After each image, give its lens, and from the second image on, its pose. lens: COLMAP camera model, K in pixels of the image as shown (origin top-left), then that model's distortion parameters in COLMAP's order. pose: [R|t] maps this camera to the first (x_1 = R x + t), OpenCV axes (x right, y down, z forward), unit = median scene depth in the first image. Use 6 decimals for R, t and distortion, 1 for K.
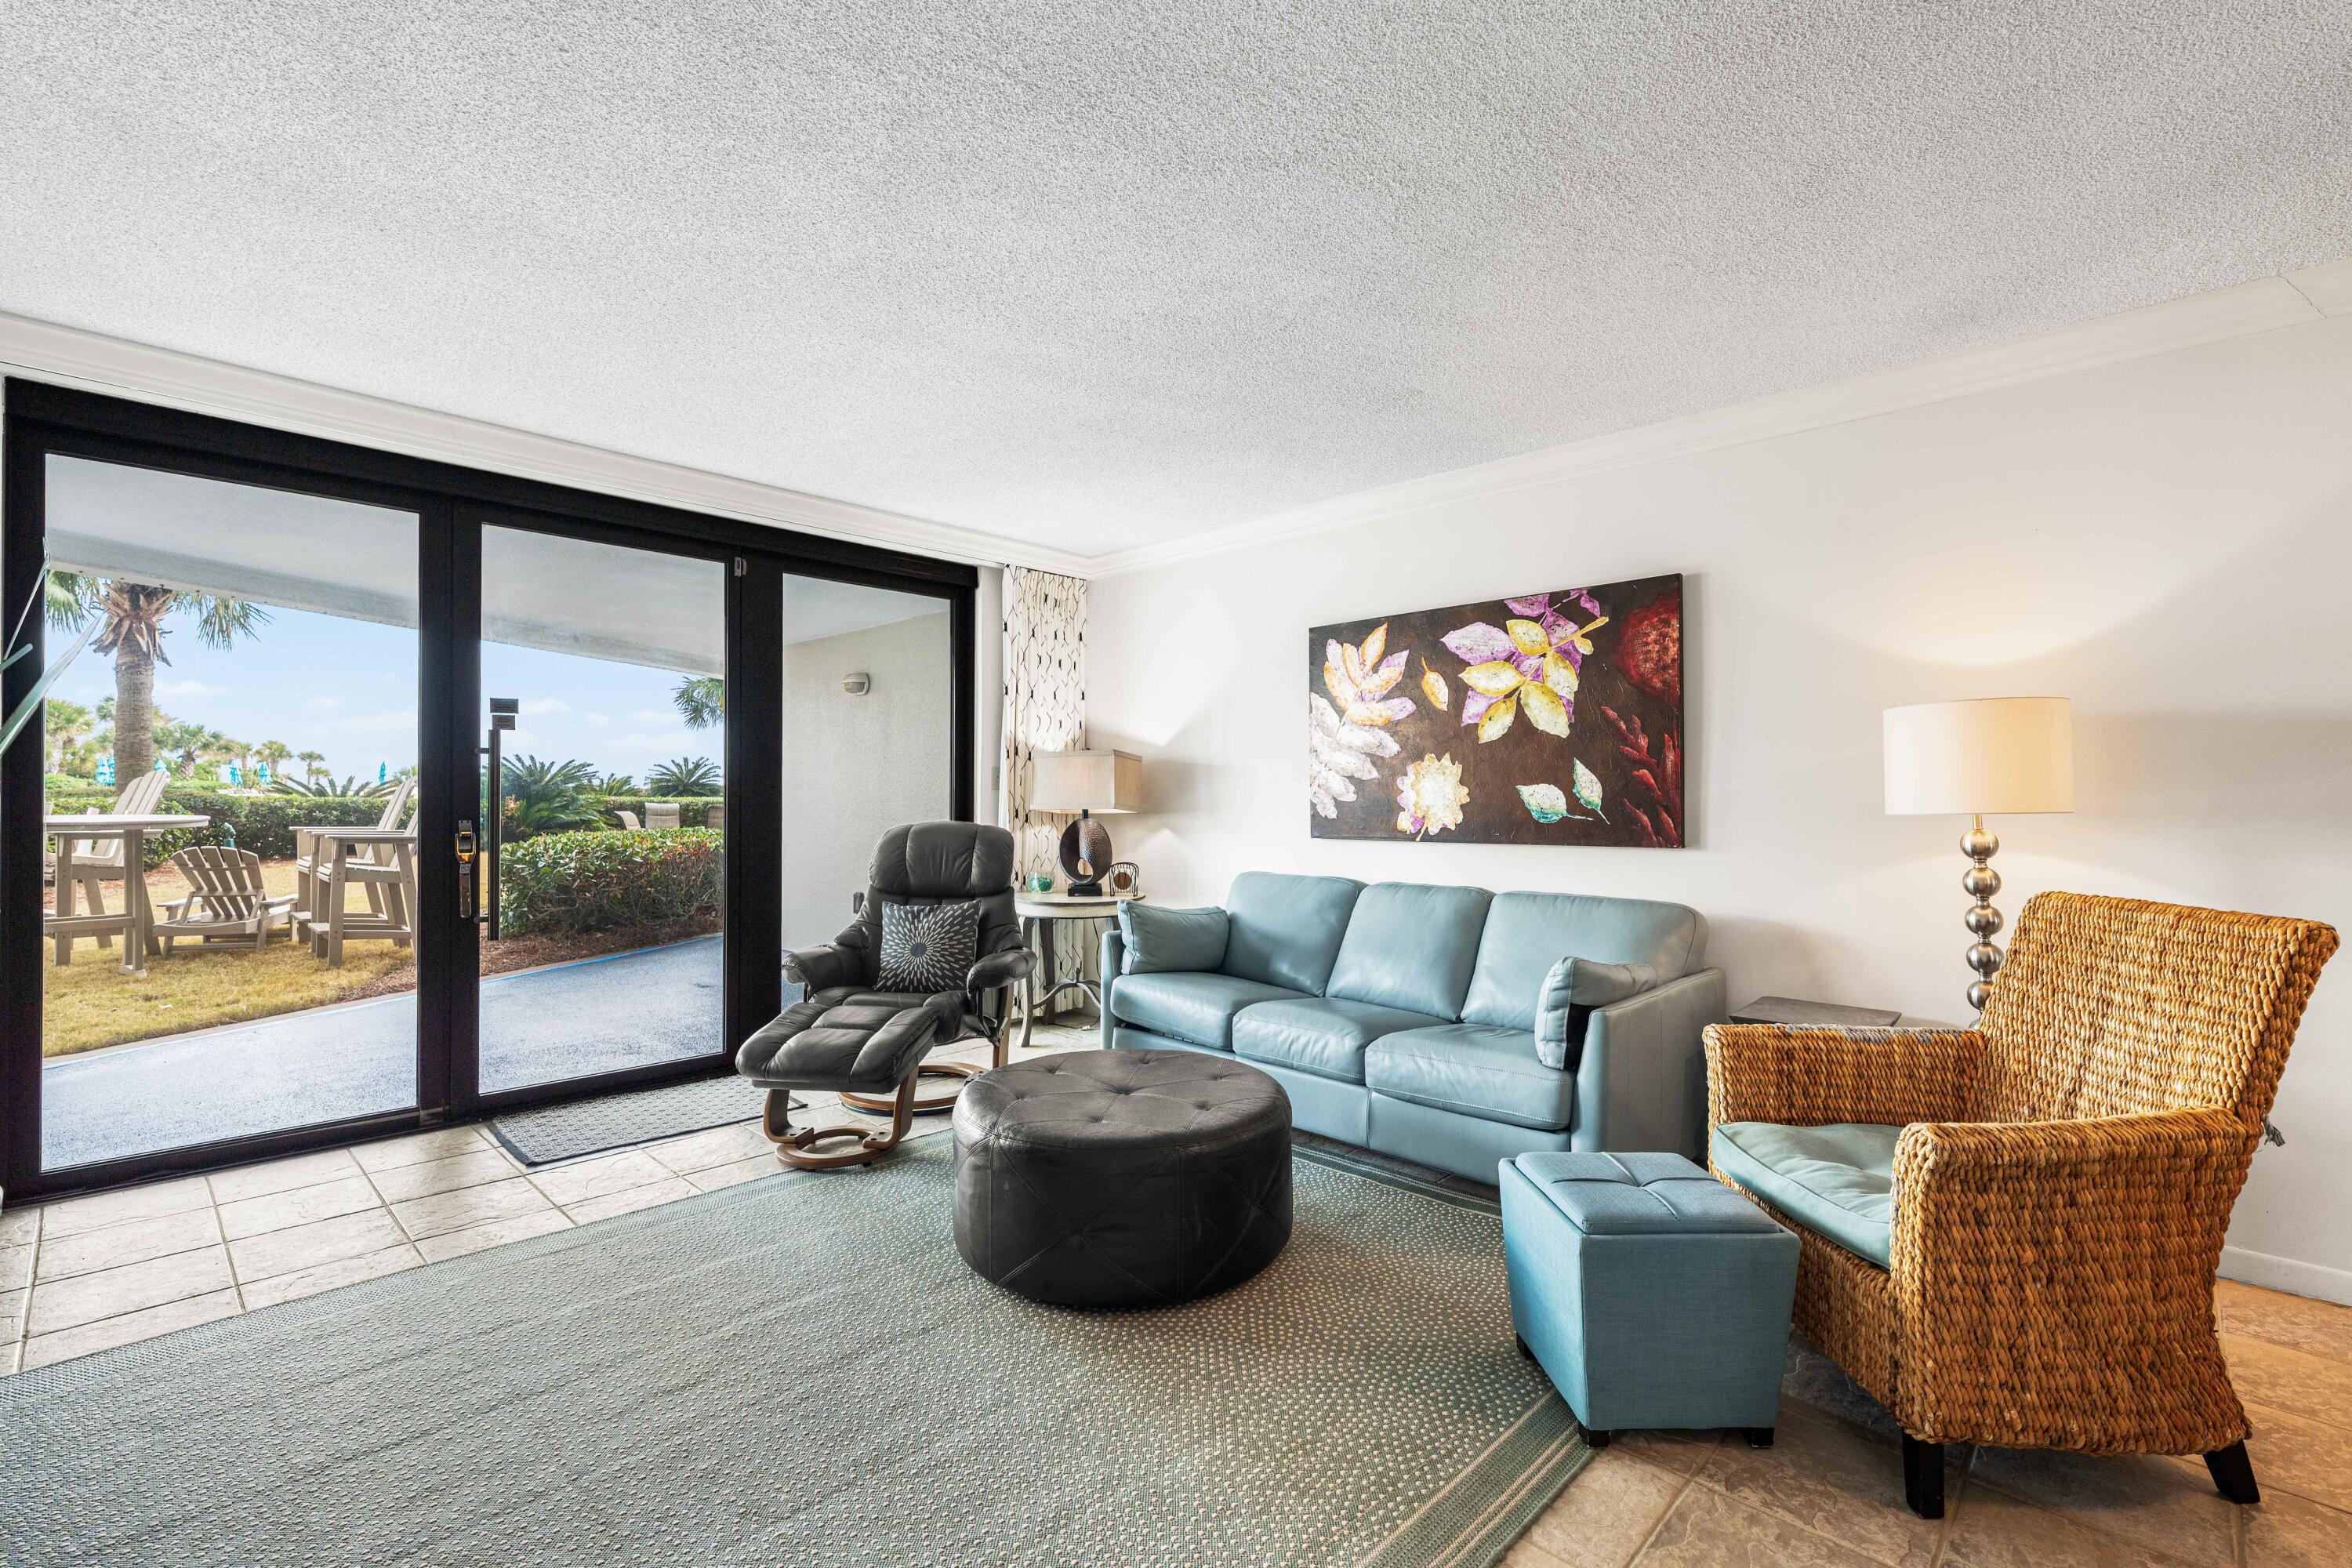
lens RADIAL K [[1024.6, 0, 1112.2], [0, 1024.6, 802.7], [0, 0, 1]] dist [0.002578, -0.000038]
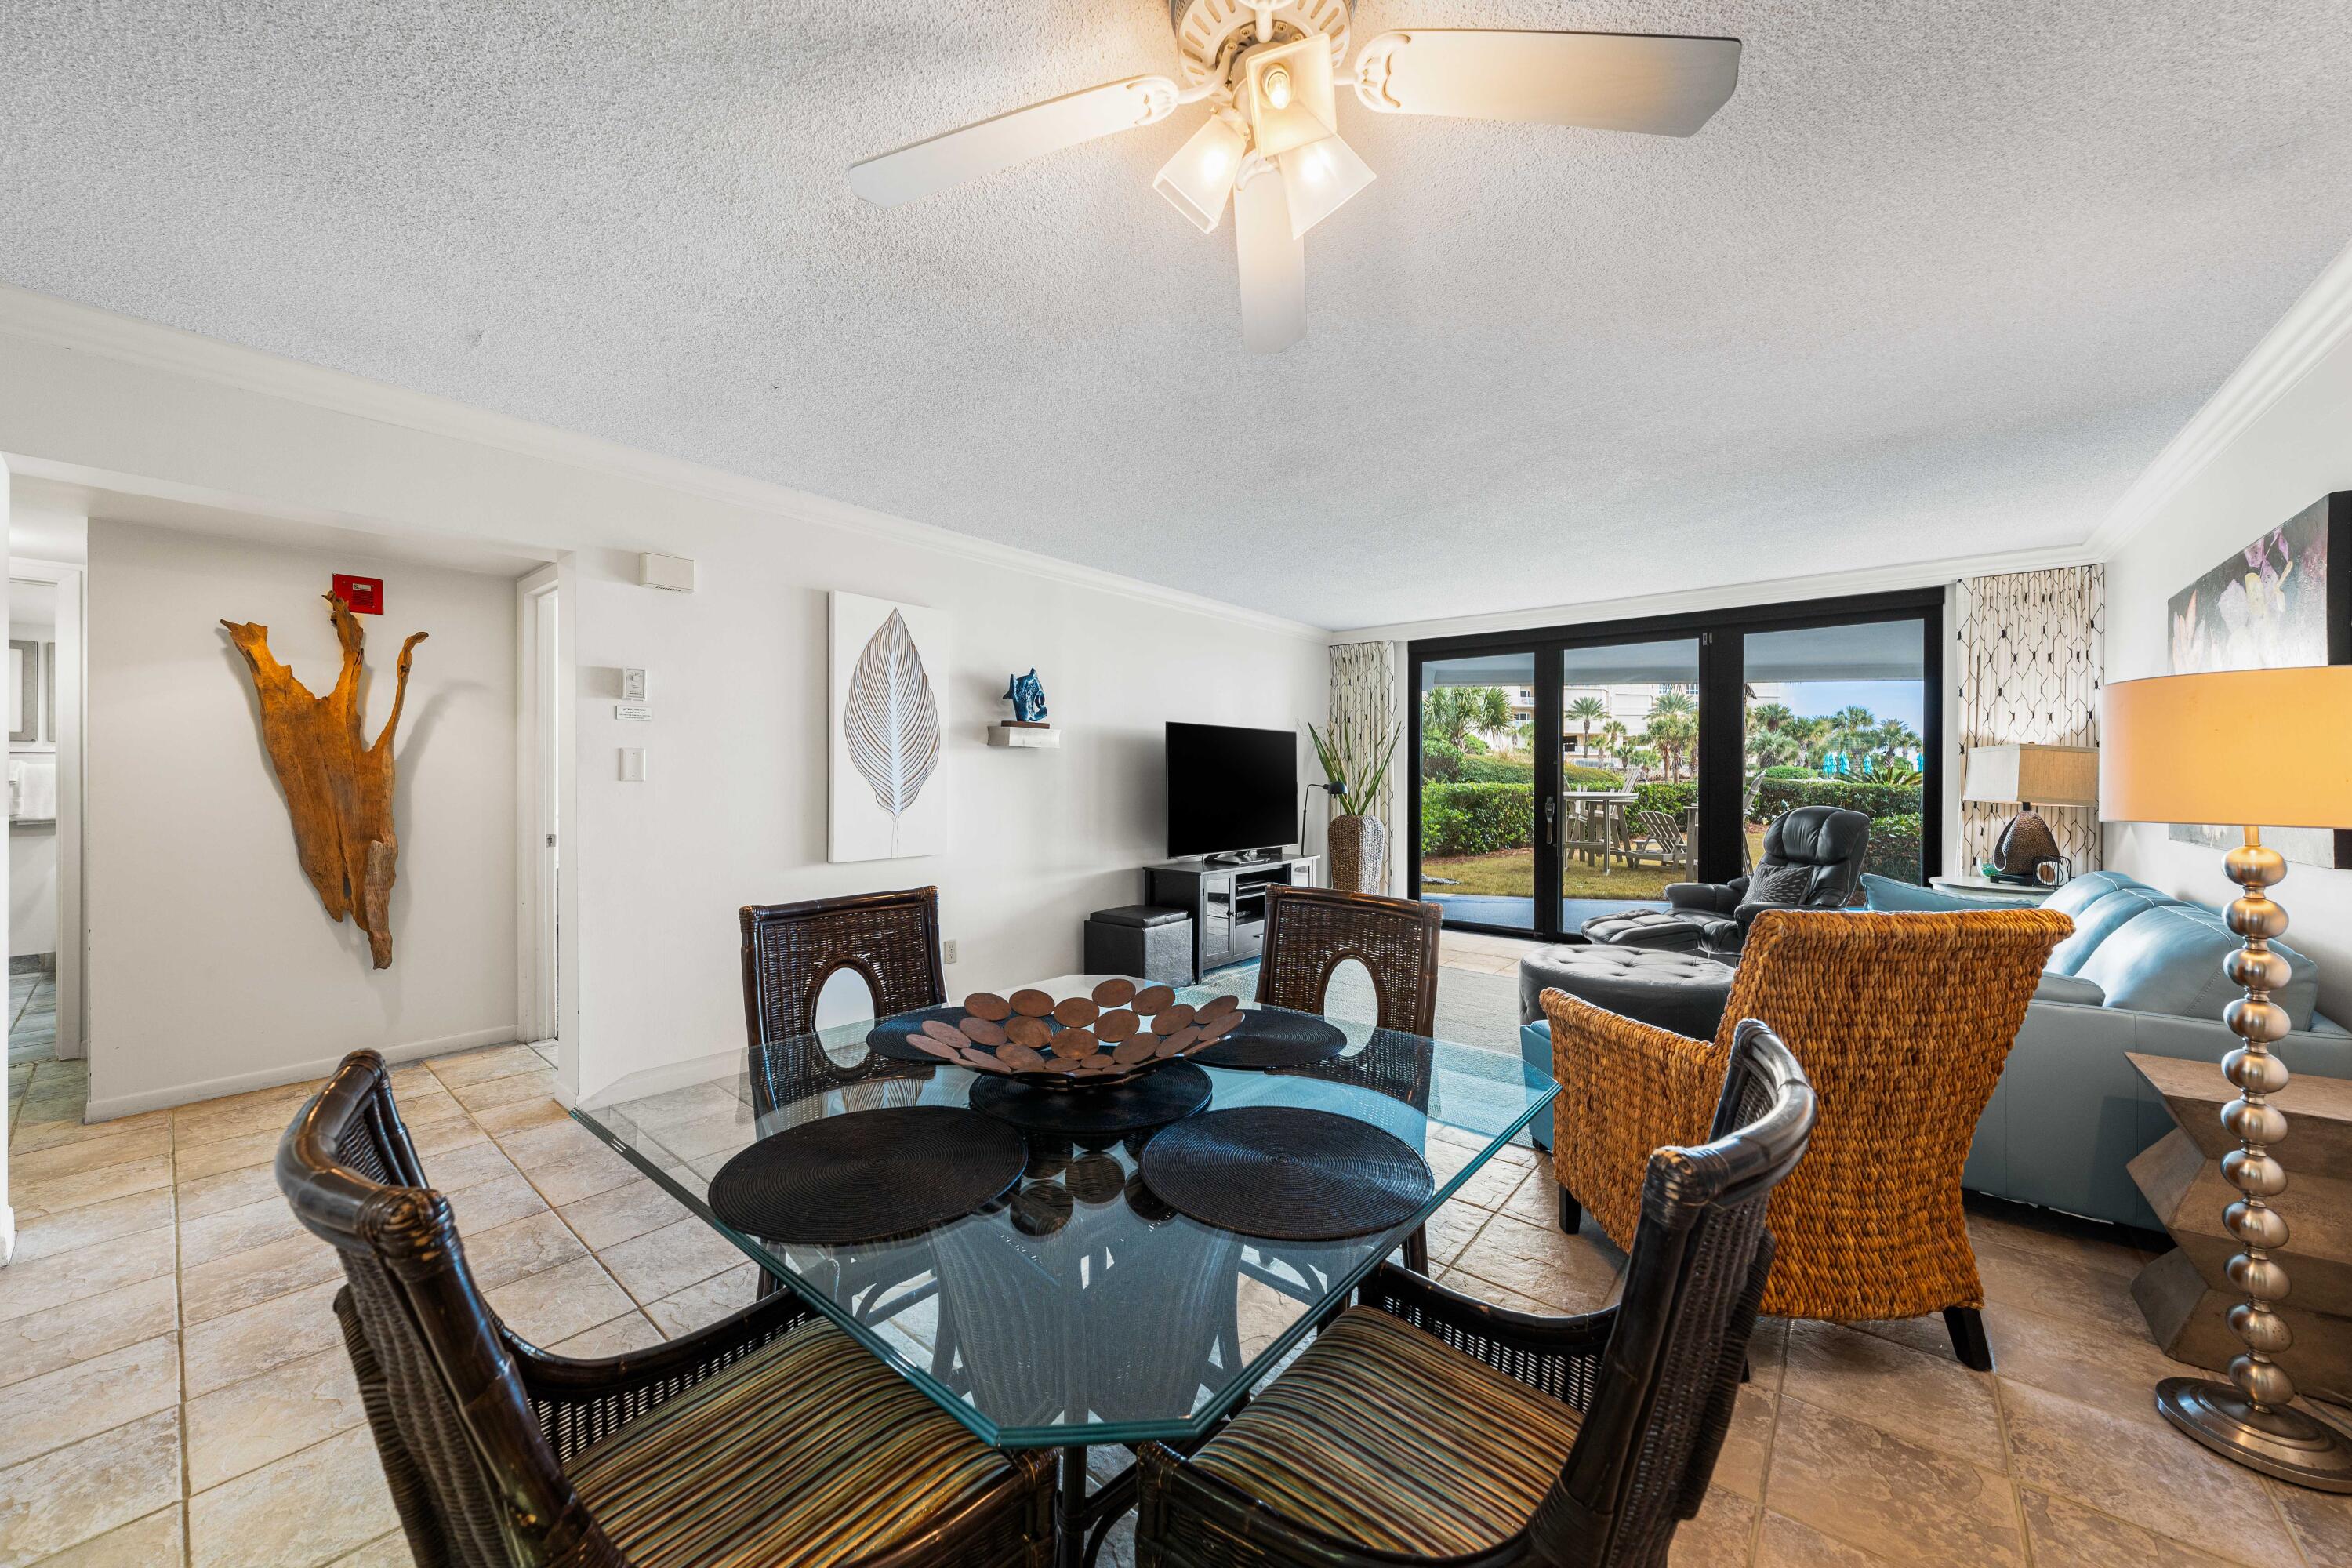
lens RADIAL K [[838.9, 0, 1230.6], [0, 838.9, 782.4], [0, 0, 1]] dist [-0.009578, -0.000157]
pose [[0.136634, 0.004766, -0.990610, 0.844589], [-0.009999, 0.999944, 0.003432, -0.009136], [0.990571, 0.009437, 0.136674, 0.117189]]
